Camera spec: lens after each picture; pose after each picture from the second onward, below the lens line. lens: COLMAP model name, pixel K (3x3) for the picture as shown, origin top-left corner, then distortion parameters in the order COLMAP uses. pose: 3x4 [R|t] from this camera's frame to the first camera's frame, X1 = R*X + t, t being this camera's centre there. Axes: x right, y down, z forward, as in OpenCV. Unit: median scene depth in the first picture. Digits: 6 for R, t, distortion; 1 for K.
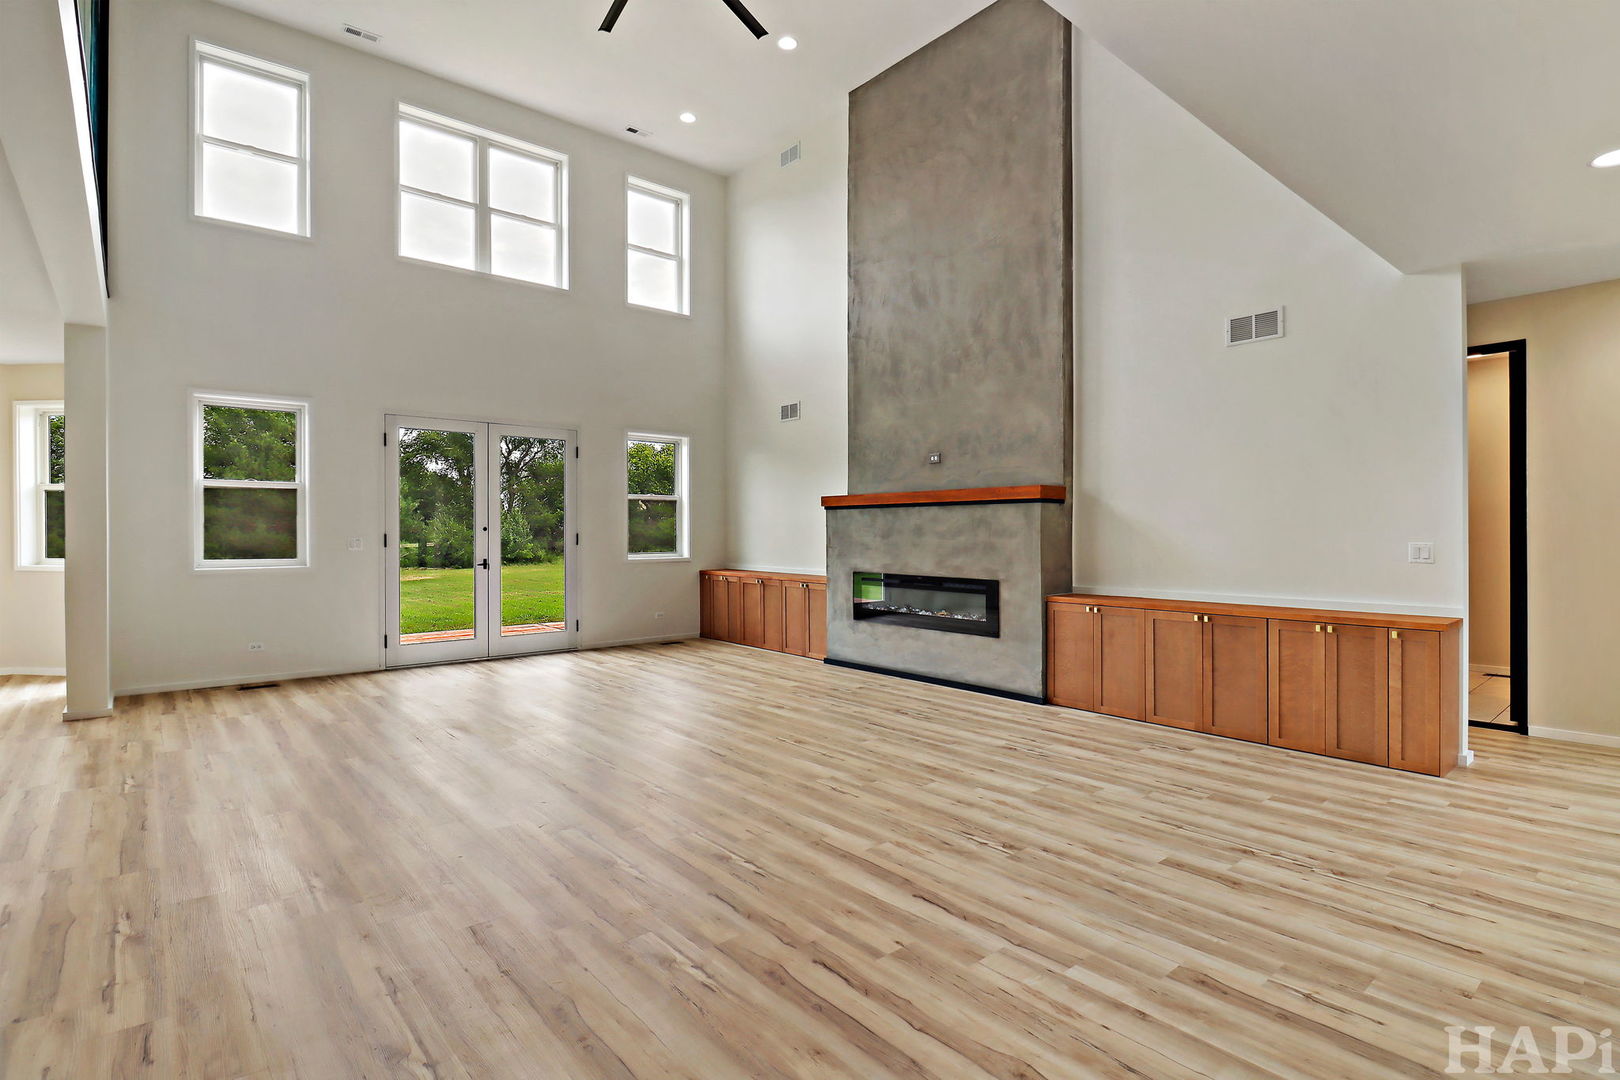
lens RADIAL K [[799.1, 0, 811.5], [0, 799.1, 531.1], [0, 0, 1]] dist [0.002594, -0.014740]
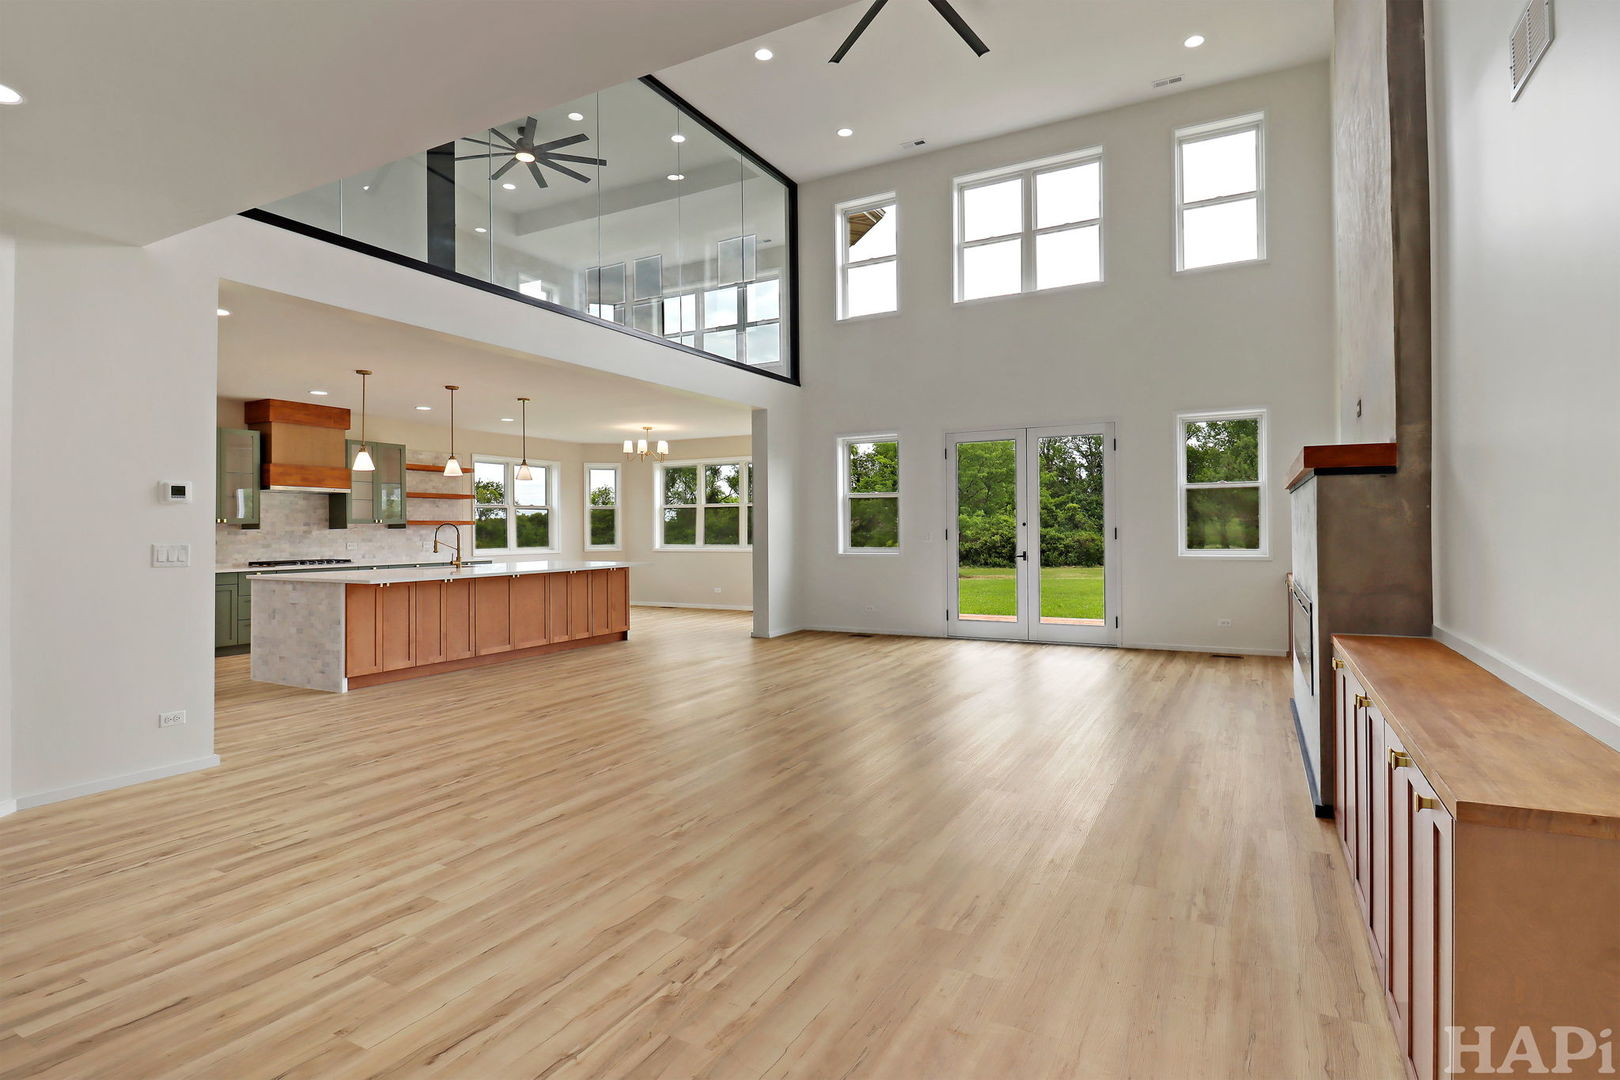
lens RADIAL K [[799.1, 0, 811.5], [0, 799.1, 531.1], [0, 0, 1]] dist [0.002594, -0.014740]
pose [[0.367972, -0.000685, -0.929836, 0.645515], [0.008419, 0.999961, 0.002595, 0.001438], [0.929799, -0.008783, 0.367964, 0.399256]]
